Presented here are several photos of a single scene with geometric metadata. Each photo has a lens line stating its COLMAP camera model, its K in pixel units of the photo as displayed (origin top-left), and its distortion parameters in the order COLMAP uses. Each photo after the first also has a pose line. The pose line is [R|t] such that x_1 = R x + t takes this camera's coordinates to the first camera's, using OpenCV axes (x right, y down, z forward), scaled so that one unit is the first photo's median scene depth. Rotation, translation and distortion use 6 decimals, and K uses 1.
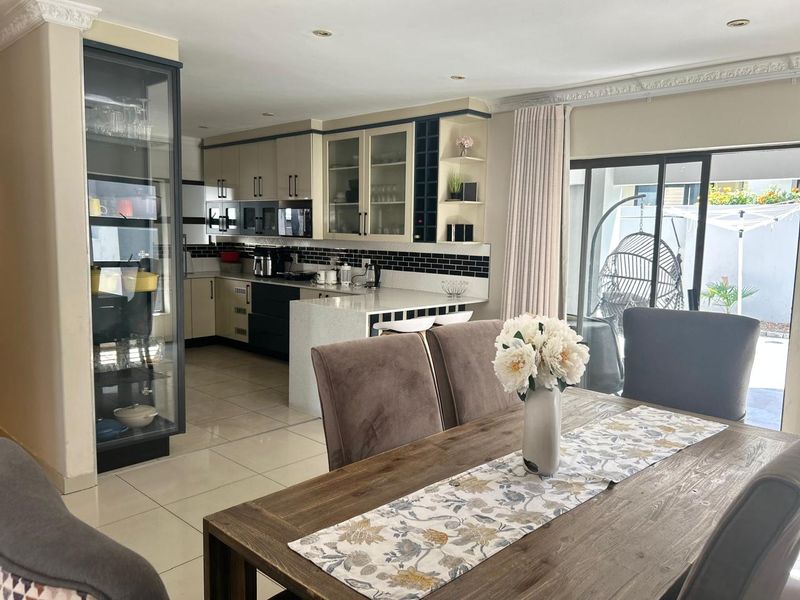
lens RADIAL K [[599.7, 0, 400.0], [0, 599.7, 300.0], [0, 0, 1]] dist [0.066228, -0.067793]
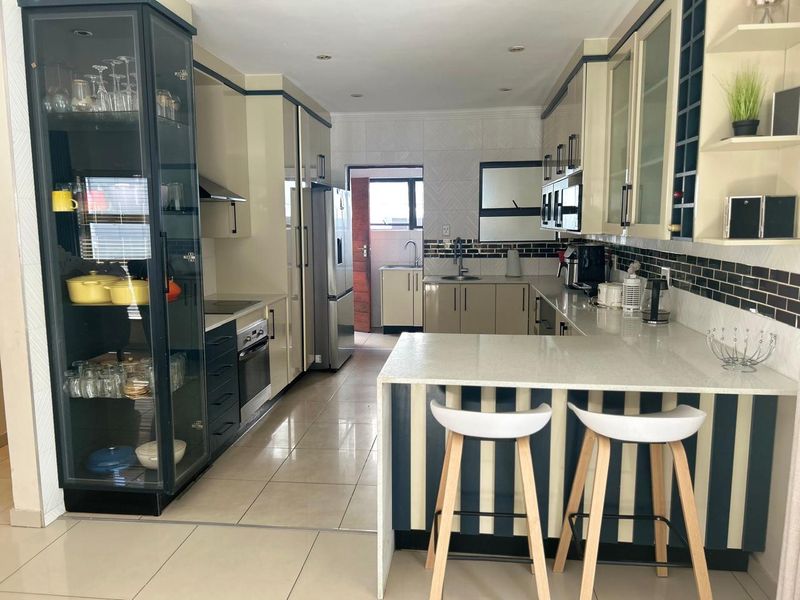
lens RADIAL K [[599.7, 0, 400.0], [0, 599.7, 300.0], [0, 0, 1]] dist [0.066228, -0.067793]
pose [[0.601923, 0.080596, -0.794477, 0.291008], [-0.071399, 0.996341, 0.046980, -0.057555], [0.795356, 0.028446, 0.605475, 0.556822]]
